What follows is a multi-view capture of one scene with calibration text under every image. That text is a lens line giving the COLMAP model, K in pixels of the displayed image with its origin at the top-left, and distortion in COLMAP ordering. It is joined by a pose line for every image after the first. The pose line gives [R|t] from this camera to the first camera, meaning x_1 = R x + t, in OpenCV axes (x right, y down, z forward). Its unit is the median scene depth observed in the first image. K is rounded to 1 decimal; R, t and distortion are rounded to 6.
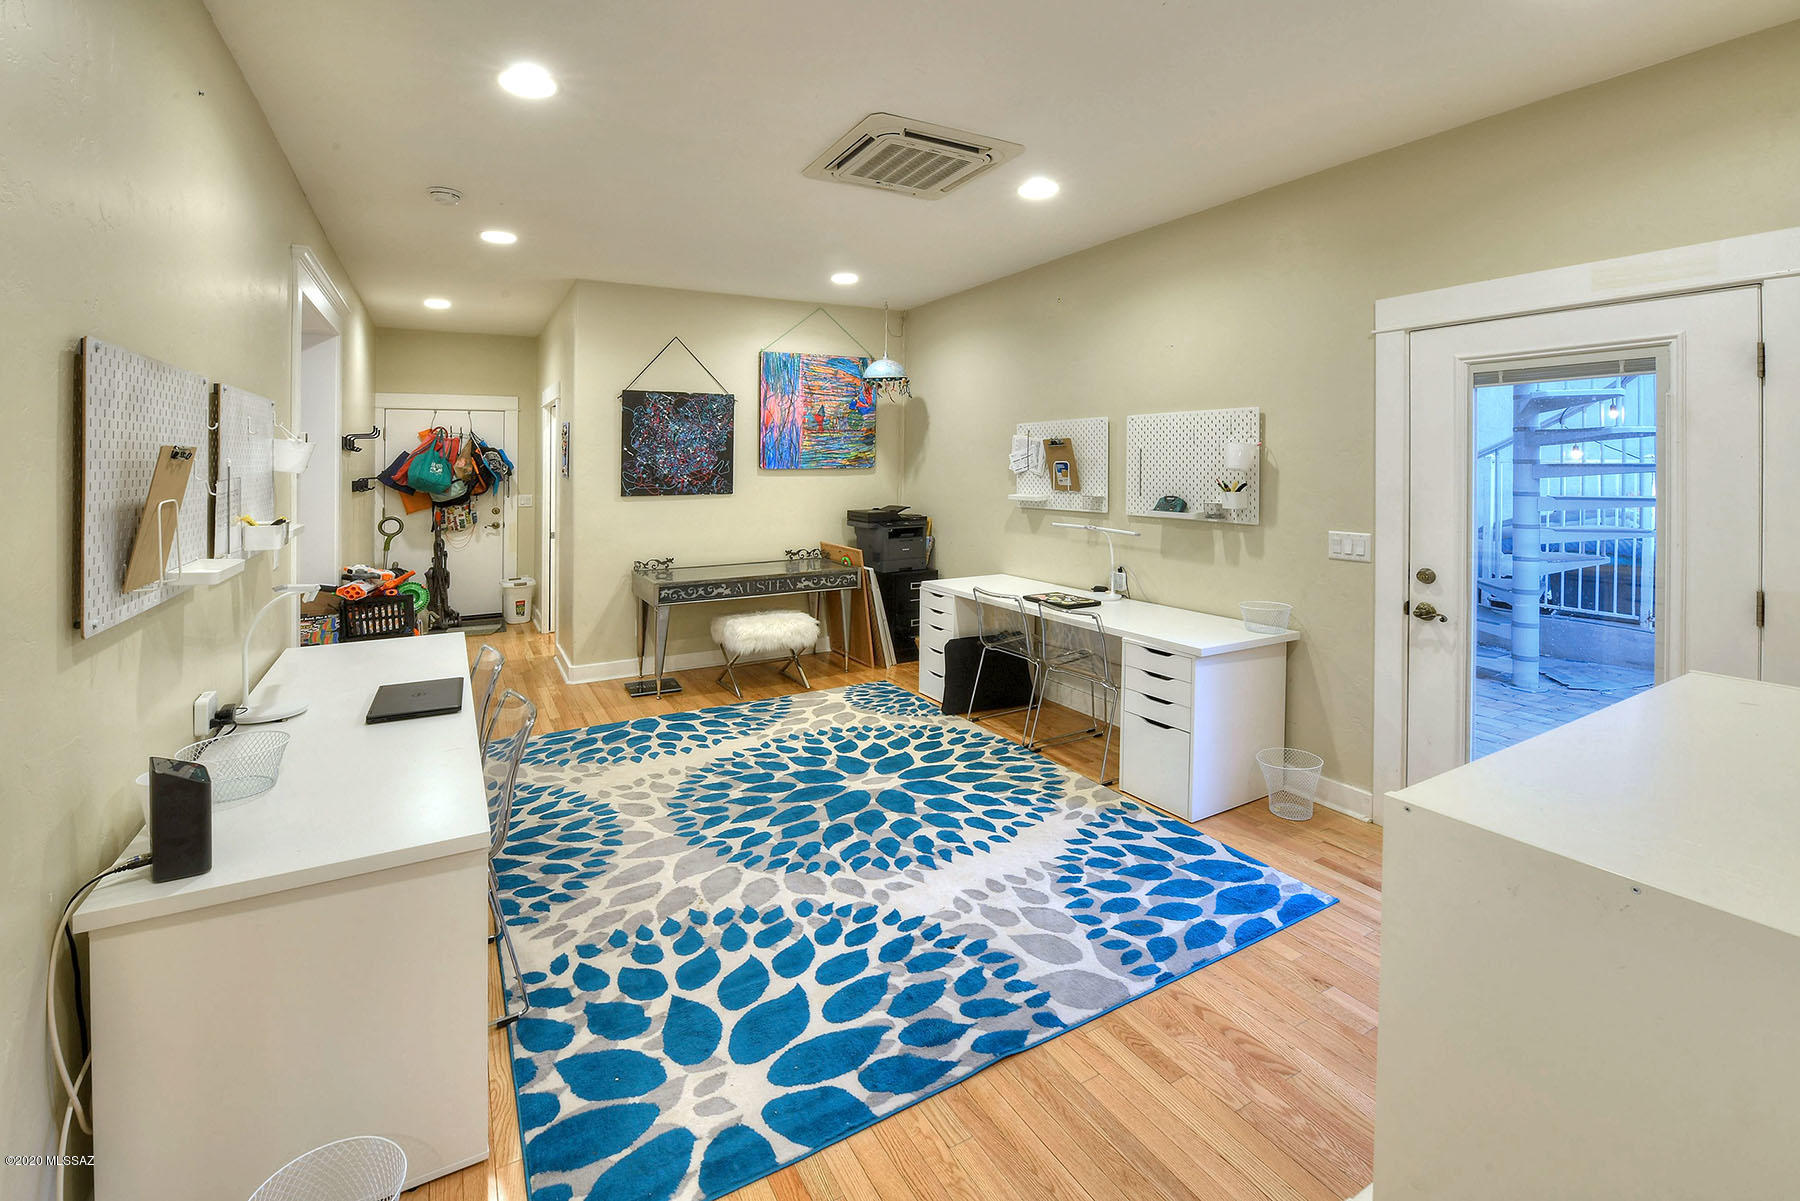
lens RADIAL K [[756.9, 0, 891.3], [0, 756.9, 606.6], [0, 0, 1]] dist [-0.018224, -0.001734]
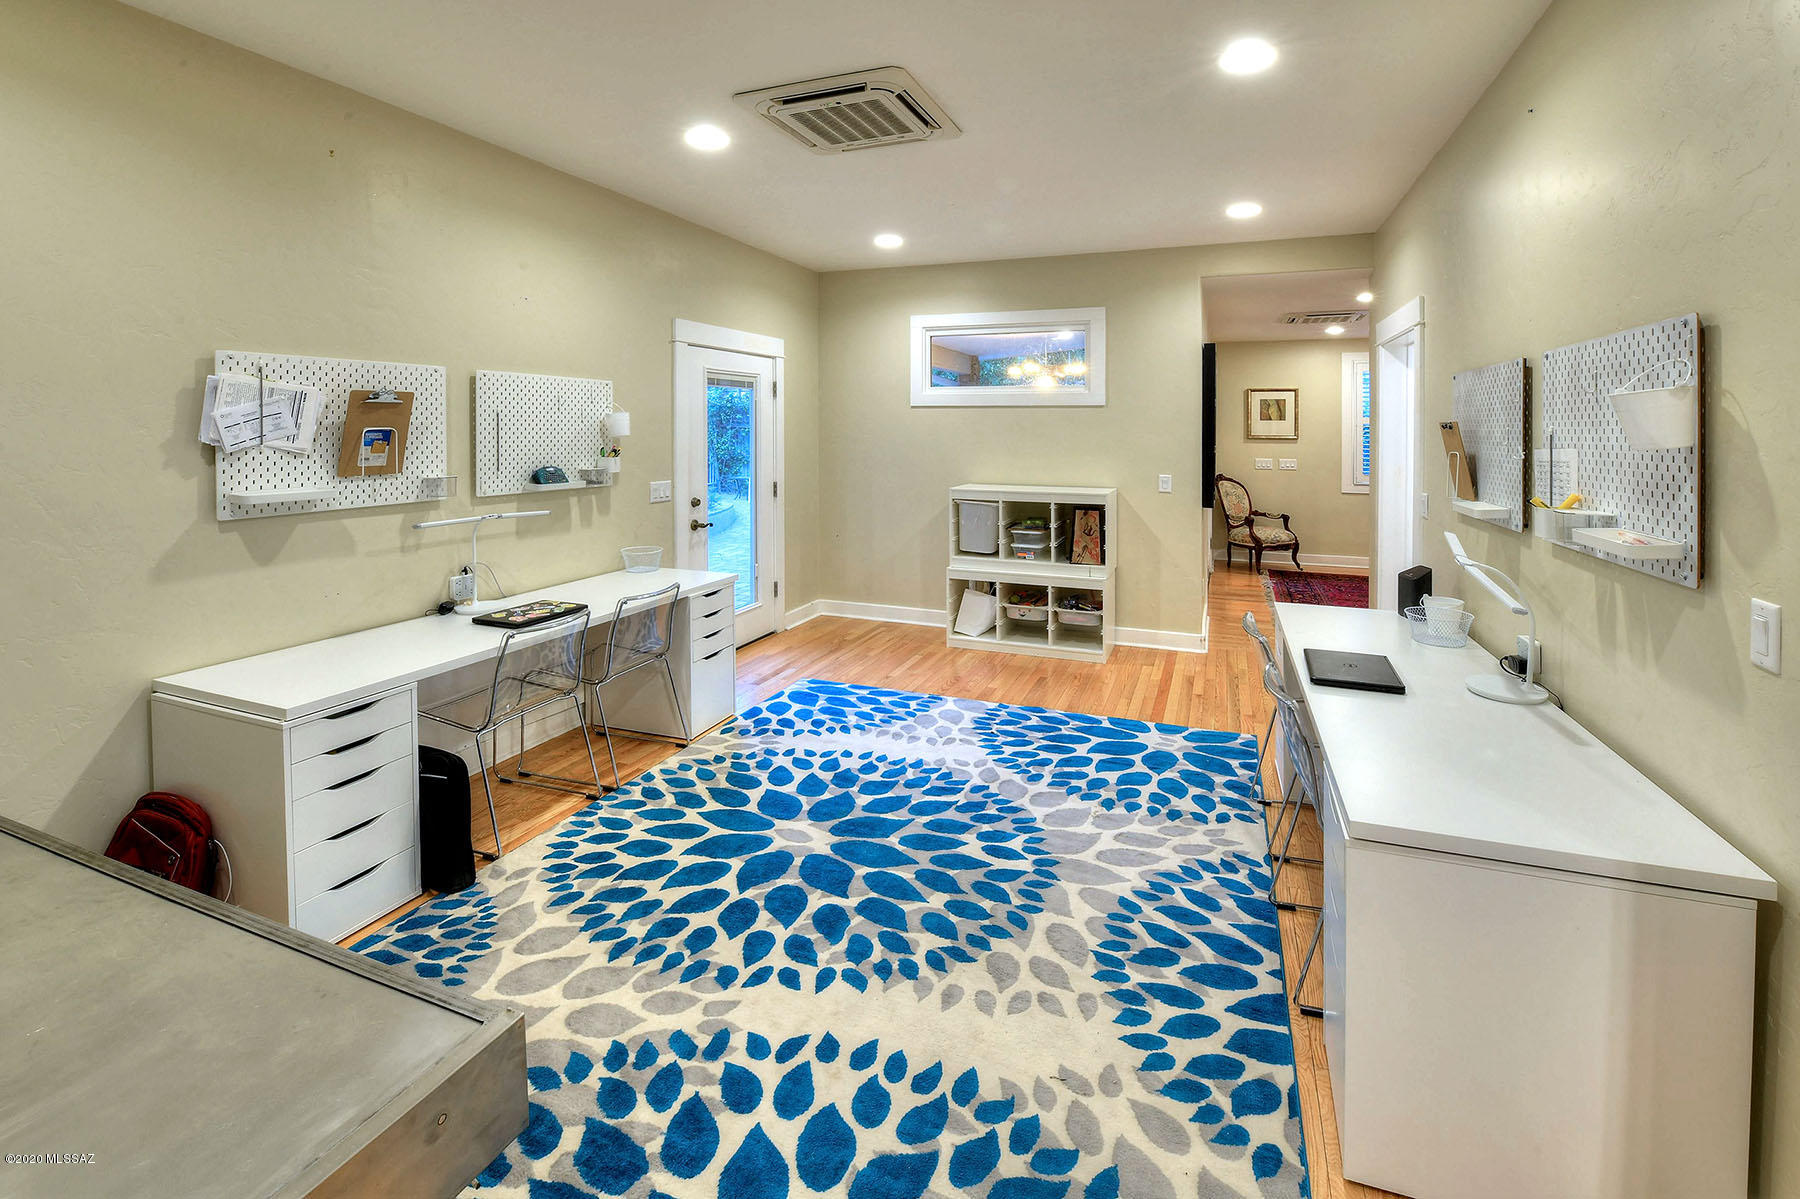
lens RADIAL K [[756.9, 0, 899.1], [0, 756.9, 592.6], [0, 0, 1]] dist [-0.018224, -0.001734]
pose [[-0.605888, -0.164615, 0.778333, -0.826845], [0.145305, 0.939002, 0.311709, -0.298087], [-0.782168, 0.301956, -0.545010, 1.595622]]
